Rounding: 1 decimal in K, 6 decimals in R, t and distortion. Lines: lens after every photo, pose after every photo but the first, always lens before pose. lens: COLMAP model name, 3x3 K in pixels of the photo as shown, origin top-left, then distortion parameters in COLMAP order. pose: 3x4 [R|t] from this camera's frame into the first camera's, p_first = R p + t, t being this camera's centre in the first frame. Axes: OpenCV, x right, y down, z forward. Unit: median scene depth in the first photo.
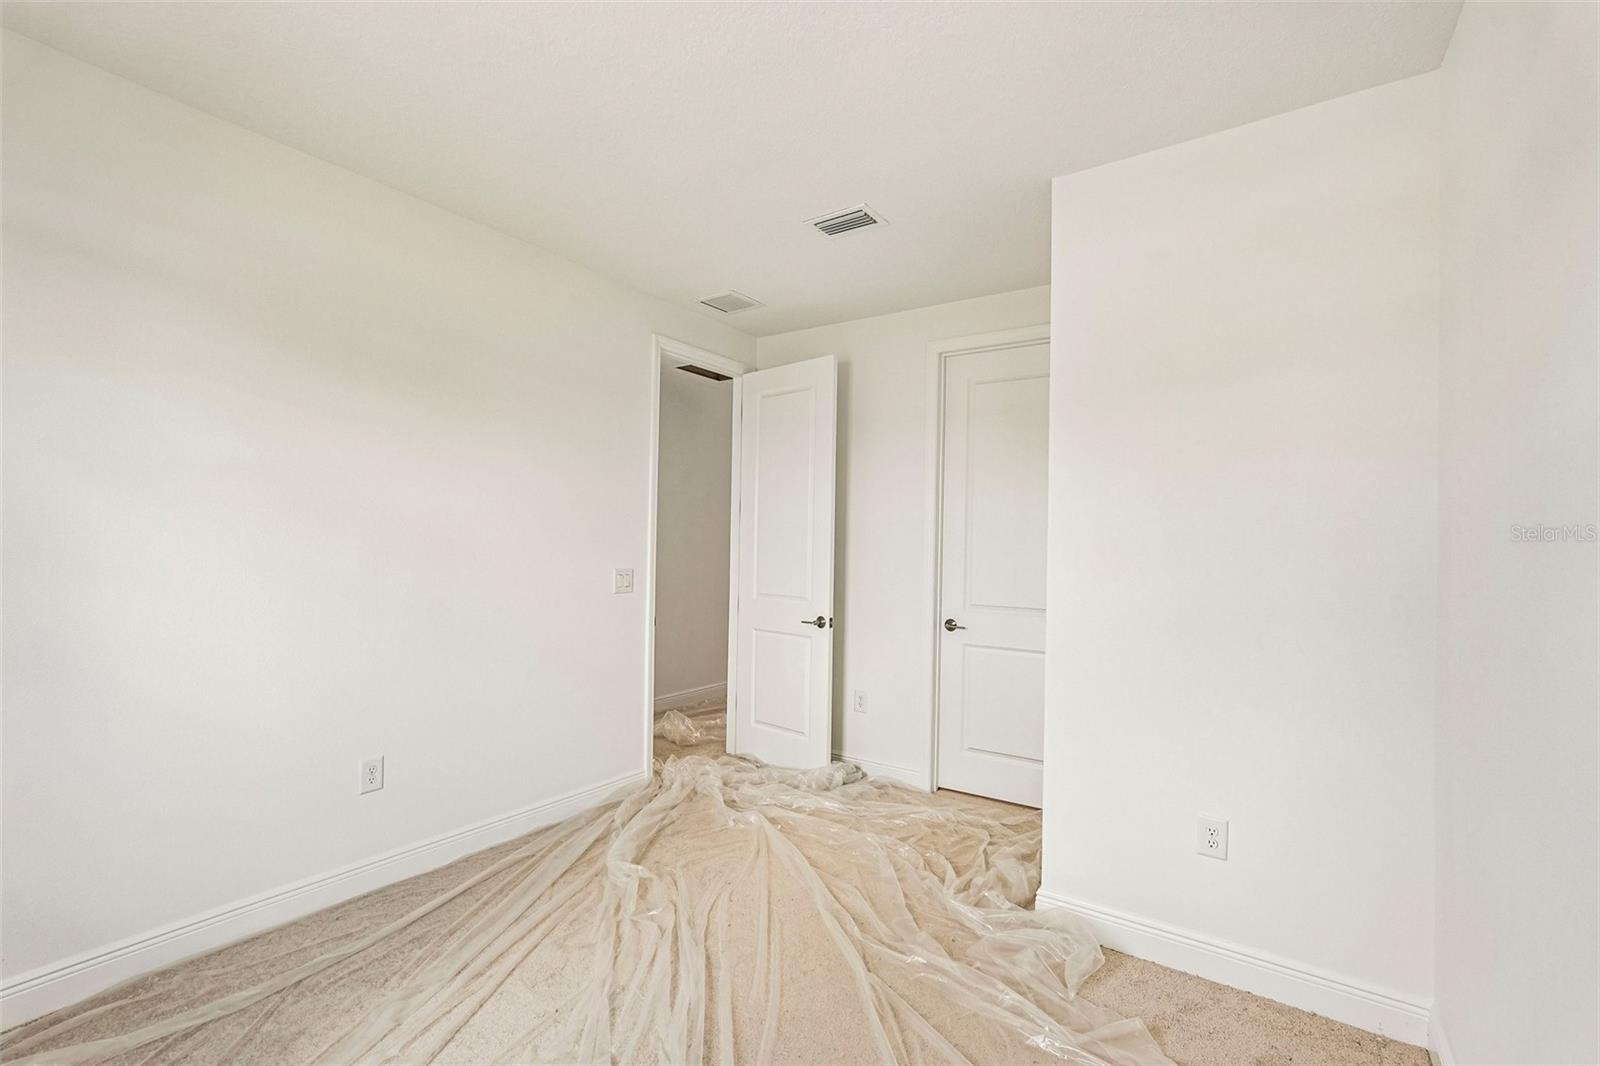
lens RADIAL K [[706.8, 0, 795.4], [0, 706.8, 540.6], [0, 0, 1]] dist [-0.010832, 0.006007]
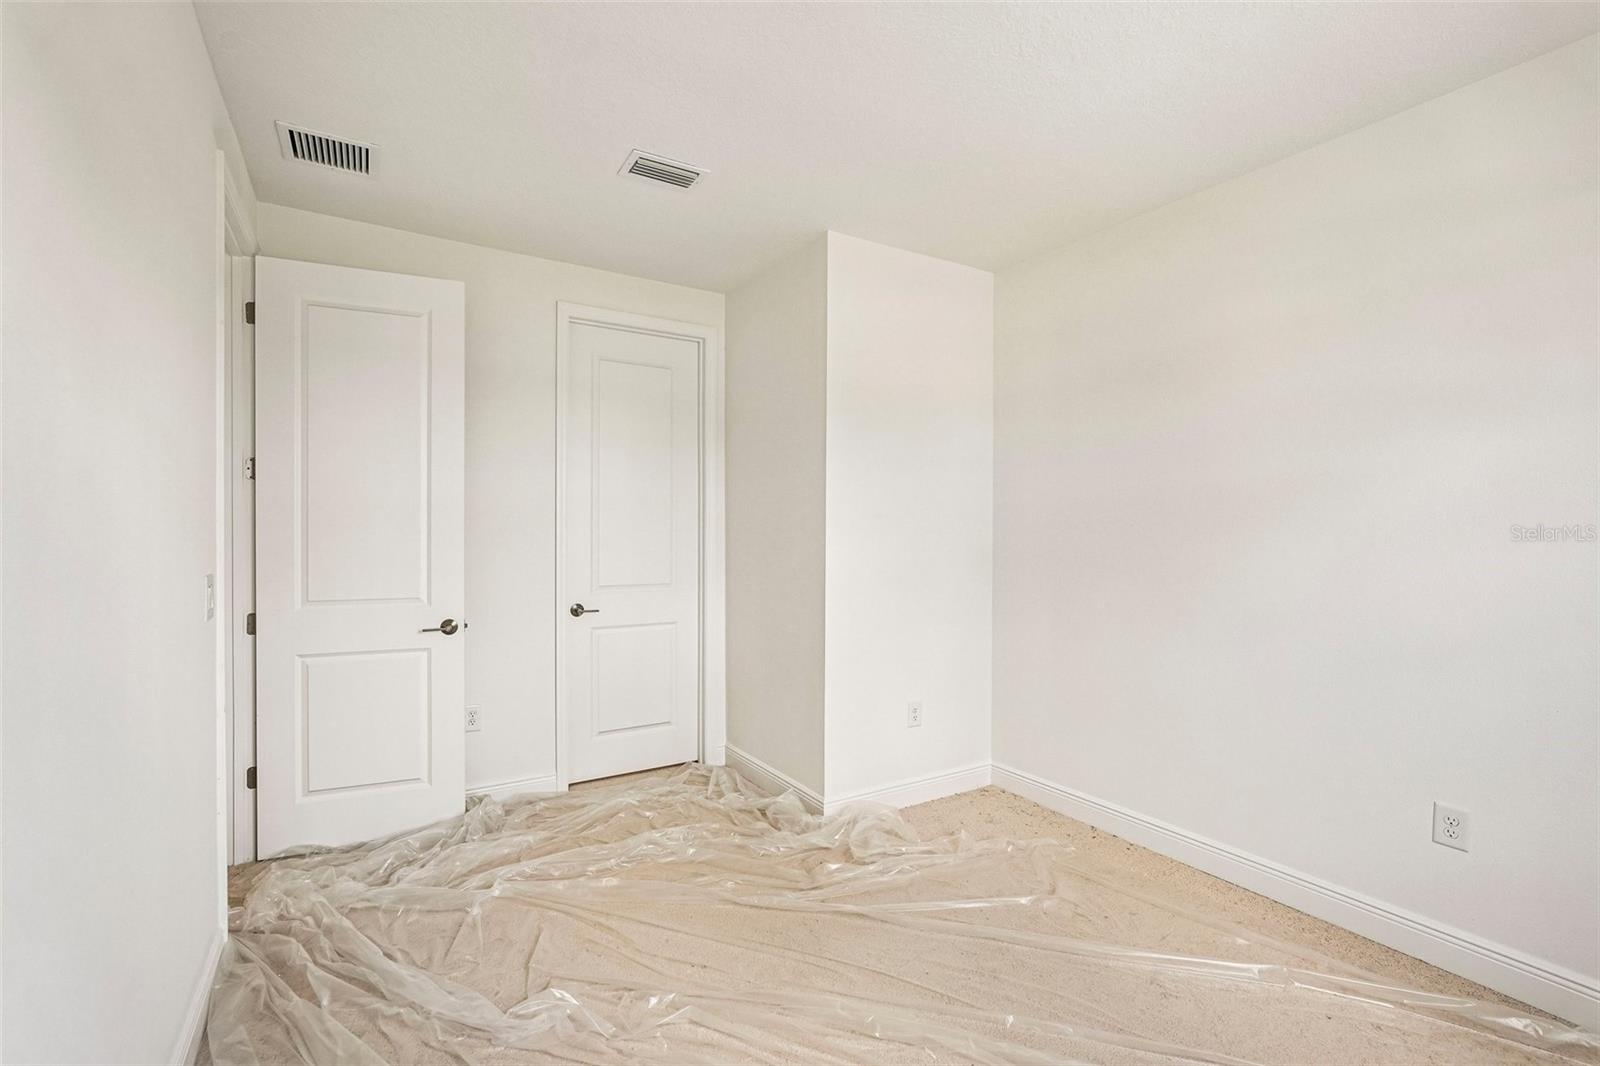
lens RADIAL K [[706.8, 0, 808.3], [0, 706.8, 535.9], [0, 0, 1]] dist [-0.010832, 0.006007]
pose [[0.399906, -0.021342, 0.916308, -0.529750], [-0.000080, 0.999728, 0.023320, -0.001174], [-0.916556, -0.009399, 0.399796, 0.347614]]
